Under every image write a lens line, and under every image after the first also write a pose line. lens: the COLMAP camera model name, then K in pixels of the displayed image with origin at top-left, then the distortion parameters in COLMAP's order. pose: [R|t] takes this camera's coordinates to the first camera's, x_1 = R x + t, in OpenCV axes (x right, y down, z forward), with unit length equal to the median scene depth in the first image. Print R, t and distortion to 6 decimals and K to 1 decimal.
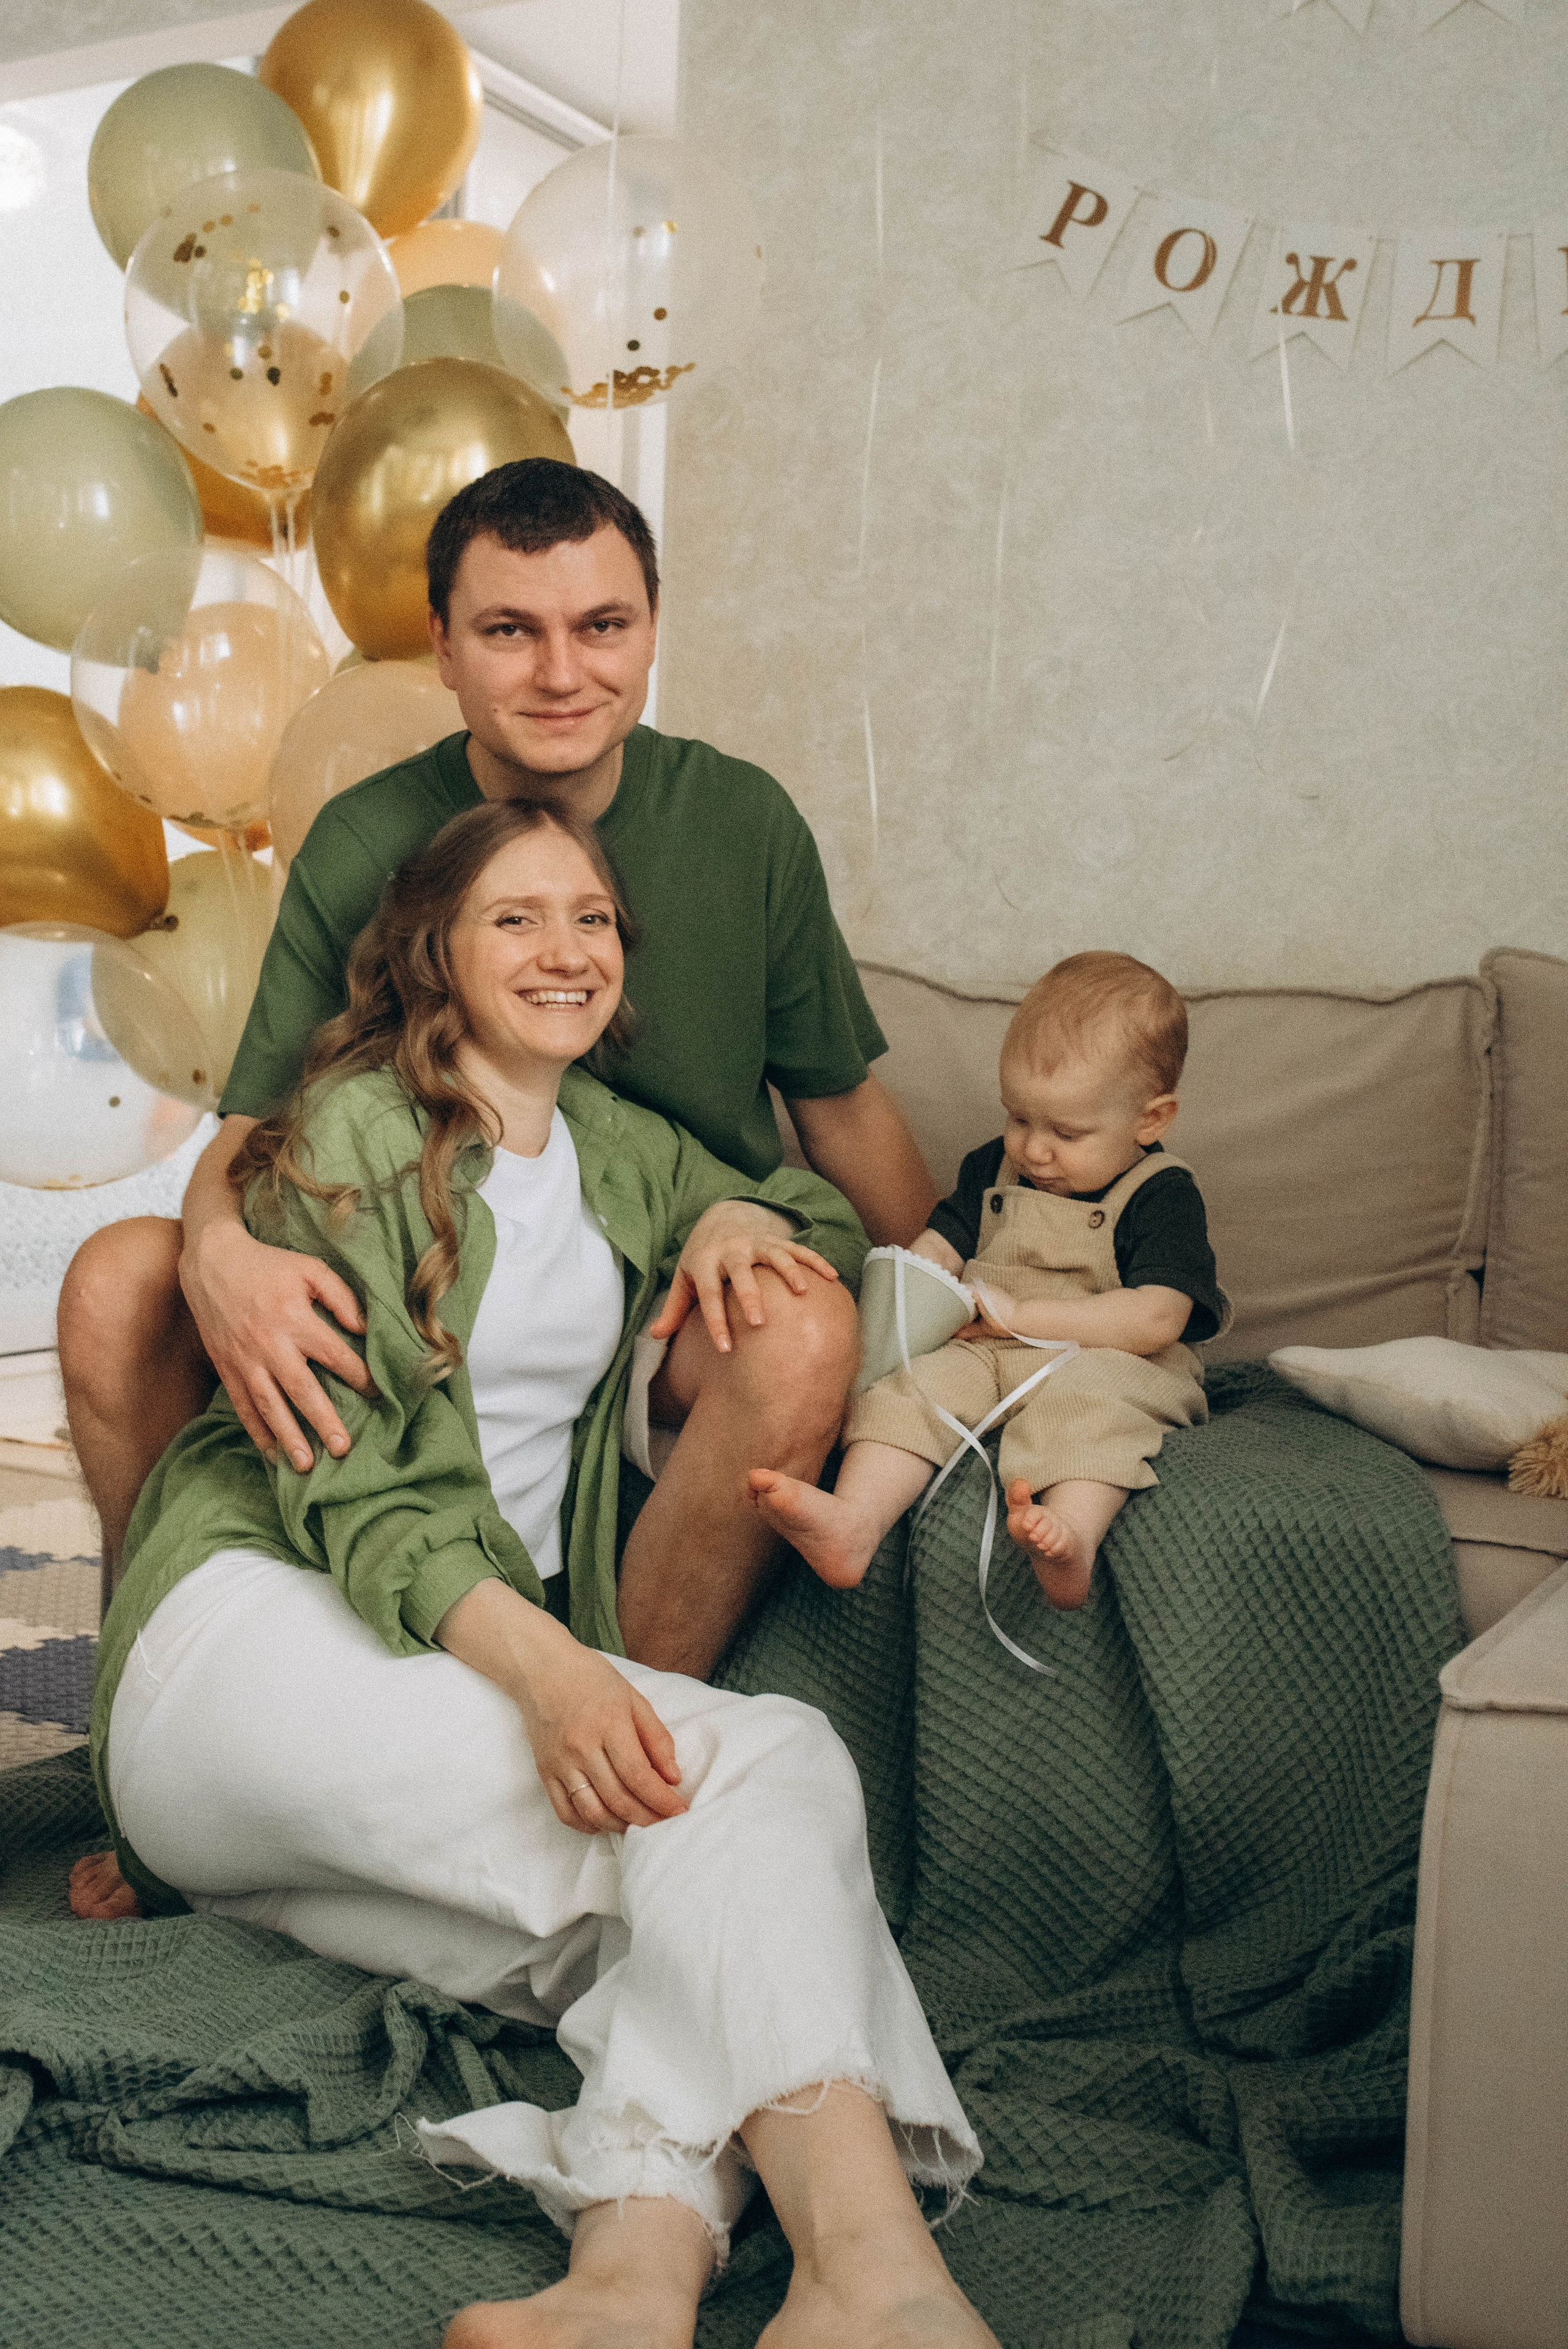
lens RADIAL K [[2672.8, 0, 650.2], [0, 2672.8, 1008.4], [0, 0, 1]] dist [-0.038518, 0.054637]
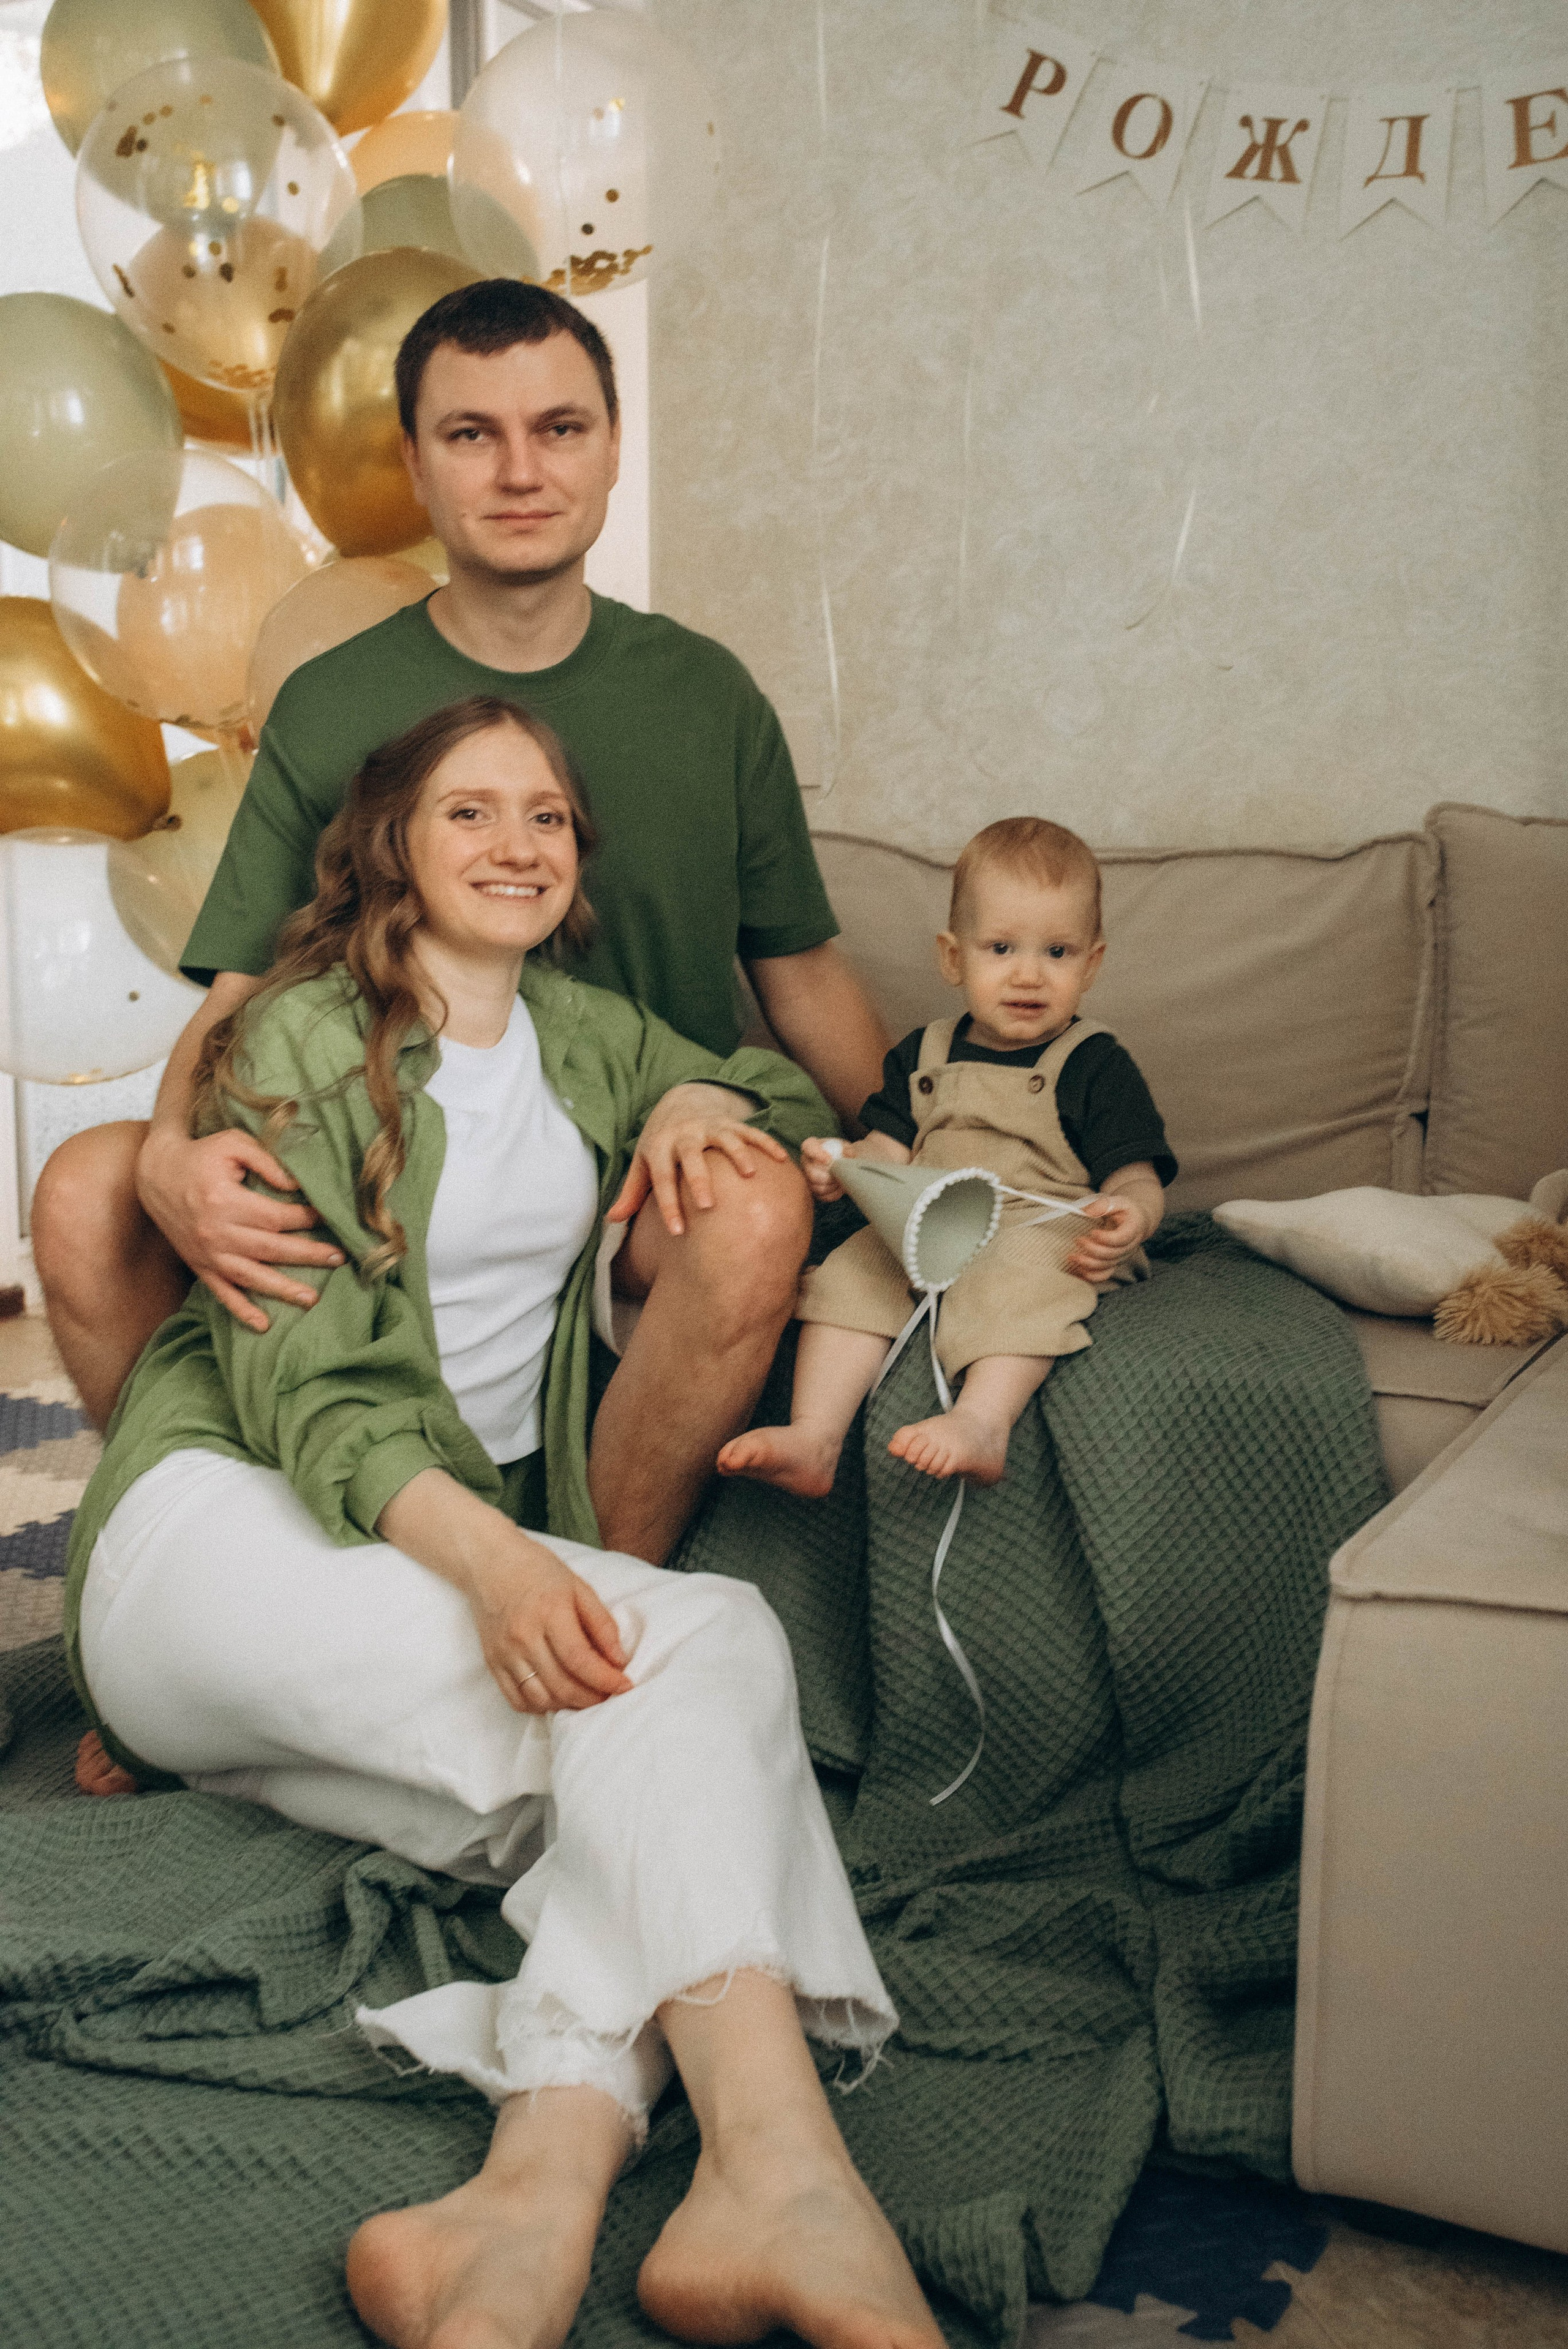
lens RADIAL K [[2379.9, 0, 784.0], [0, 2379.9, 1174.5], [0, 0, 1]] dist [-0.042125, 0.043795]
pose [[0.999142, -0.038314, 0.015701, 0.060095], [0.035933, 0.990733, 0.130988, -0.013905], [-0.020574, -0.130312, 0.991260, 0.099174]]
